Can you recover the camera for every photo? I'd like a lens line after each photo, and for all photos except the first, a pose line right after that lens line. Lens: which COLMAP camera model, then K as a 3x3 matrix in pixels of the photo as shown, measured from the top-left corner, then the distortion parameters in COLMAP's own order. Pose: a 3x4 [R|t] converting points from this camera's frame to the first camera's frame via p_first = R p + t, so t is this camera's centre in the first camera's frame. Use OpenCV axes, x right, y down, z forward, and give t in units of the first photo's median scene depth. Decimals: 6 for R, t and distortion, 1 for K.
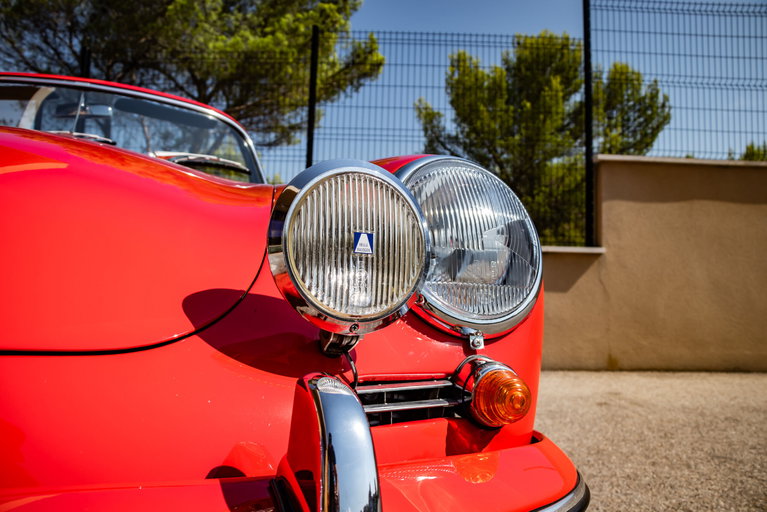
lens RADIAL K [[638.1, 0, 386.8], [0, 638.1, 254.3], [0, 0, 1]] dist [-0.016055, 0.000756]
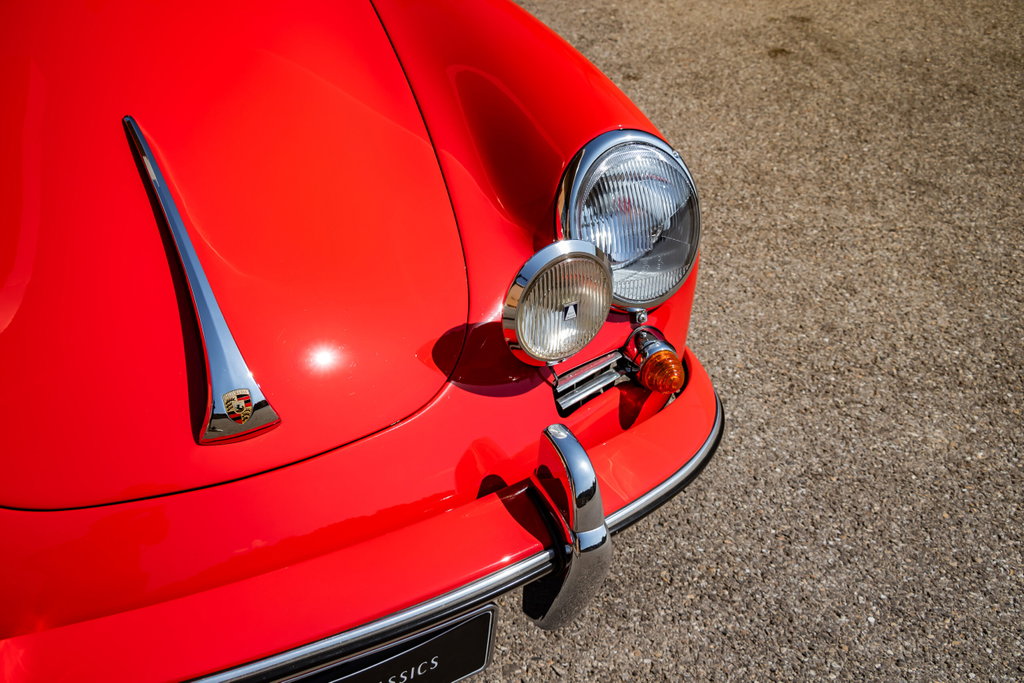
lens RADIAL K [[1188.9, 0, 510.8], [0, 1188.9, 342.0], [0, 0, 1]] dist [0.019530, 0.000000]
pose [[0.994761, -0.055136, 0.086083, -0.082464], [0.001485, 0.849786, 0.527125, -0.276891], [-0.102216, -0.524236, 0.845416, -0.237004]]
